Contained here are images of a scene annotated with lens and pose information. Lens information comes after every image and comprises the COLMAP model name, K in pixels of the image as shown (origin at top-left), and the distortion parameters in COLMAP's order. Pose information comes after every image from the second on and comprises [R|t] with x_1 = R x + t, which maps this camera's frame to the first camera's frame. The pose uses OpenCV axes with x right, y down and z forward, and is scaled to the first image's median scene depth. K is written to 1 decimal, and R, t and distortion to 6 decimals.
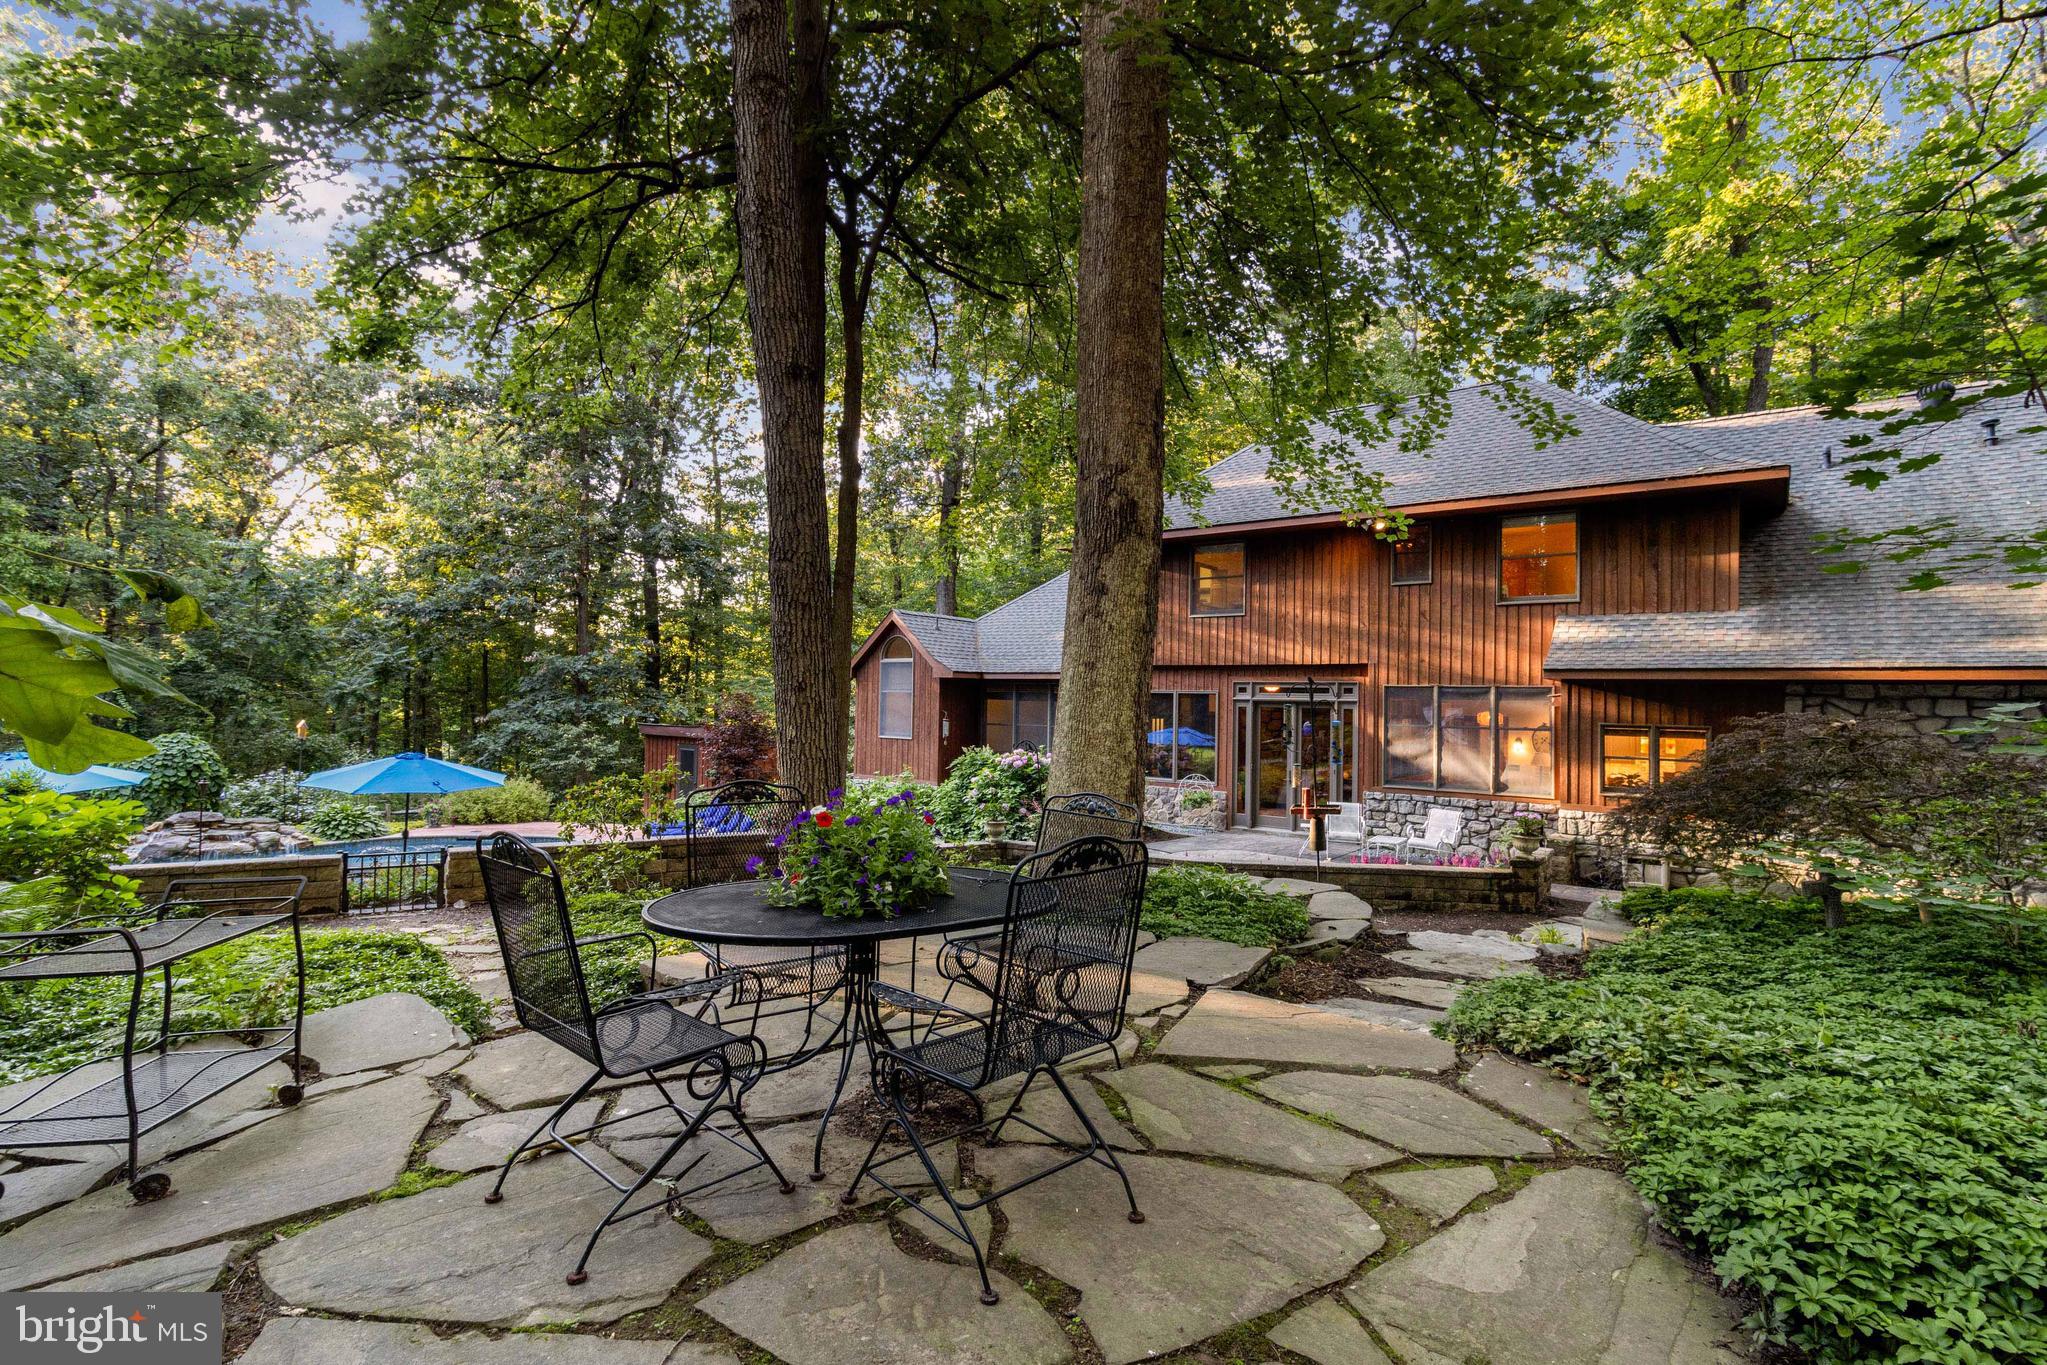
lens RADIAL K [[927.1, 0, 1026.9], [0, 927.1, 680.0], [0, 0, 1]] dist [0.002648, 0.000017]
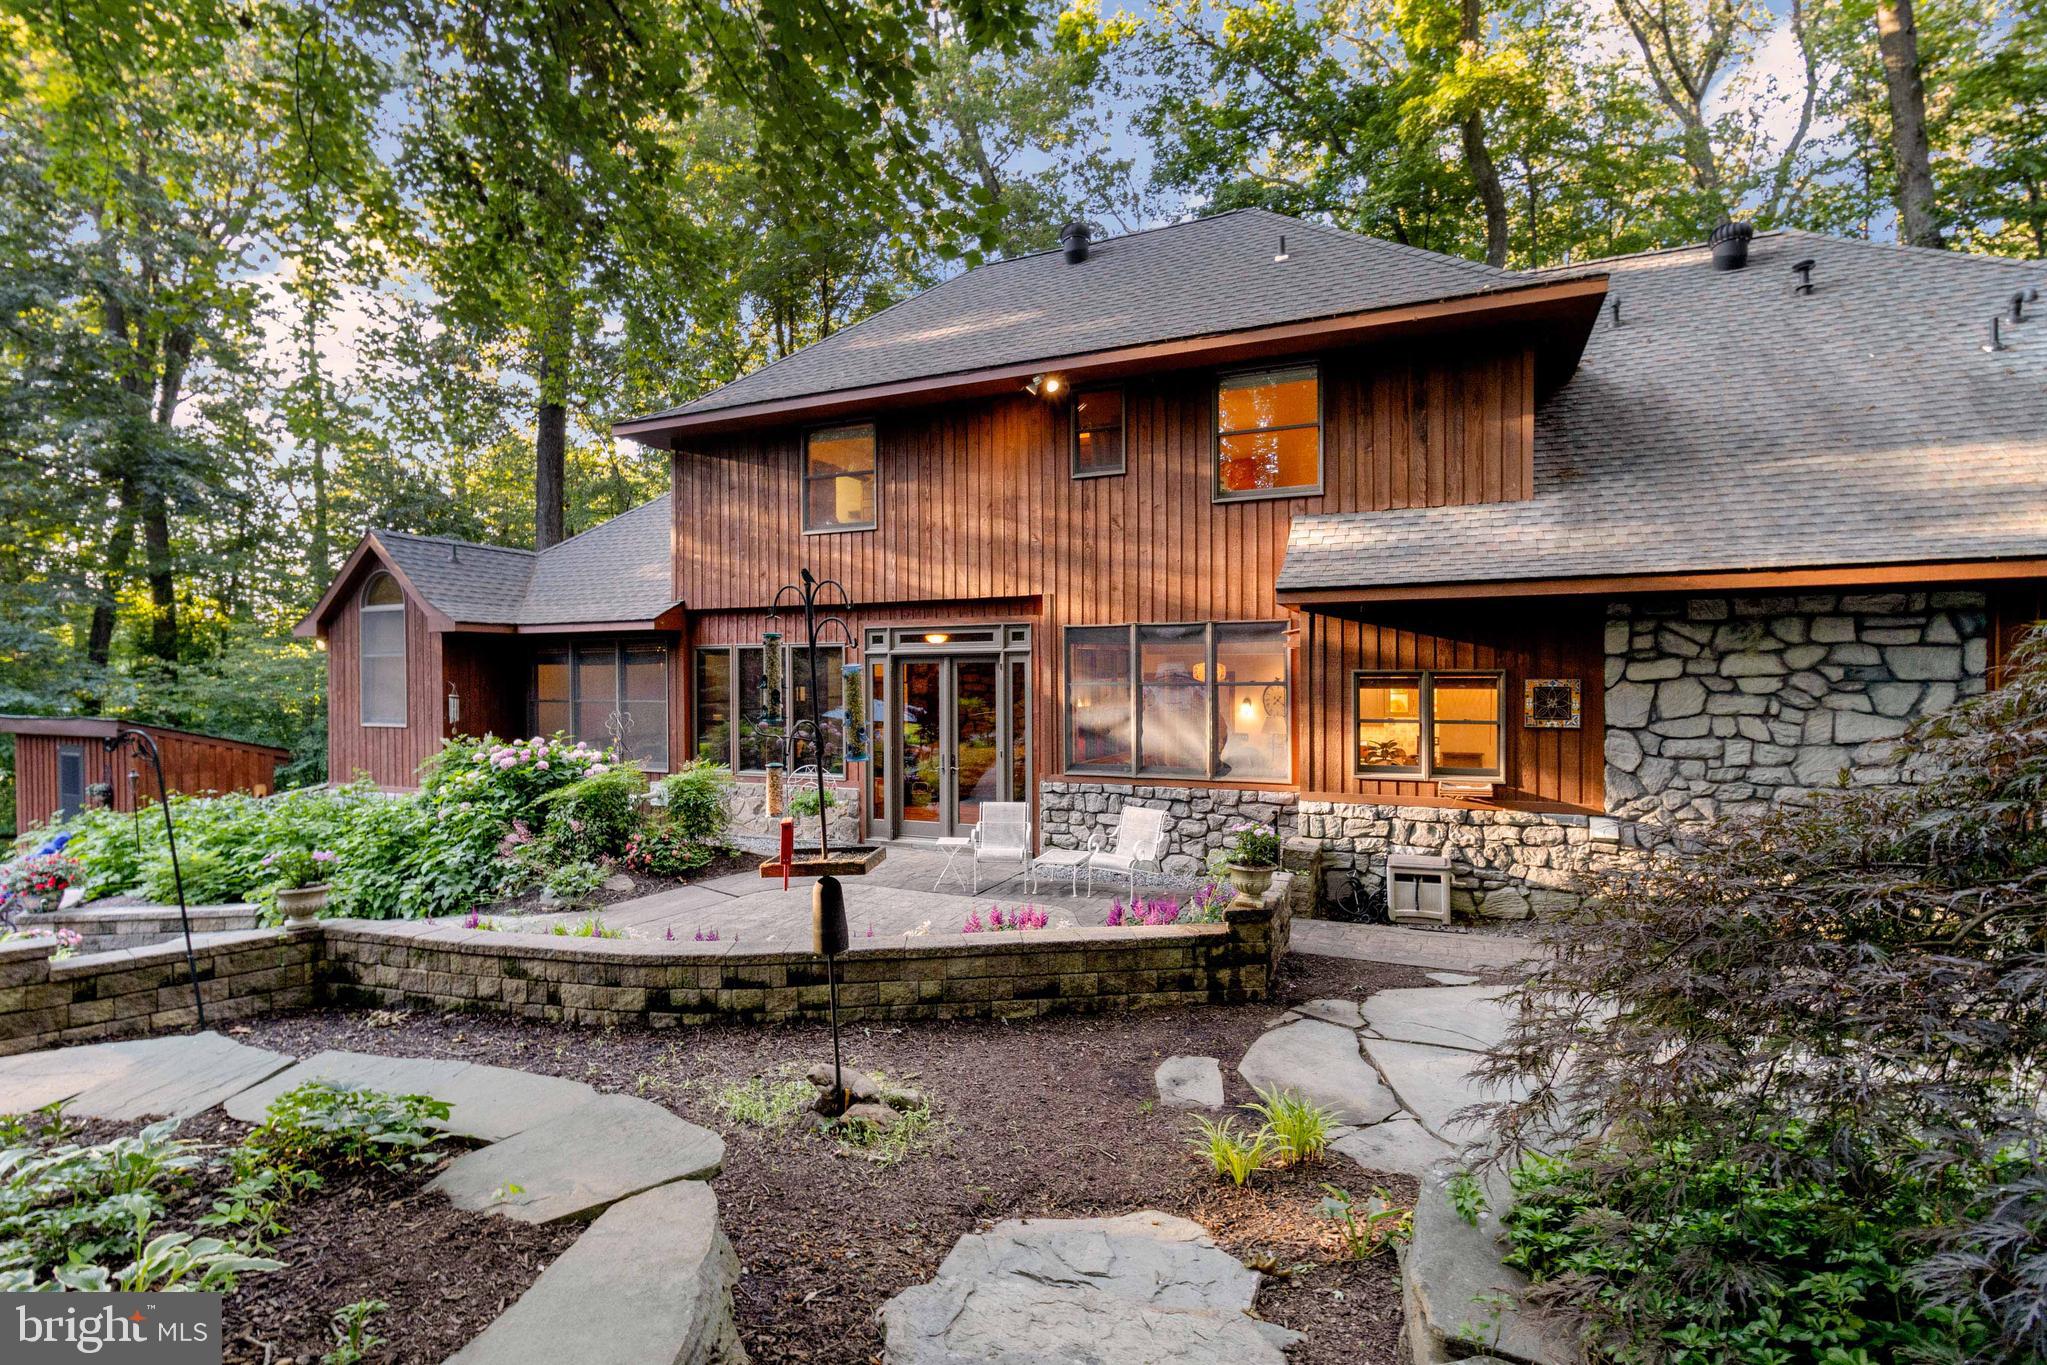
lens RADIAL K [[927.1, 0, 1014.9], [0, 927.1, 684.3], [0, 0, 1]] dist [0.002648, 0.000017]
pose [[0.972369, -0.024908, 0.232117, 0.202422], [0.017781, 0.999306, 0.032744, 0.027519], [-0.232772, -0.027712, 0.972137, 0.366244]]
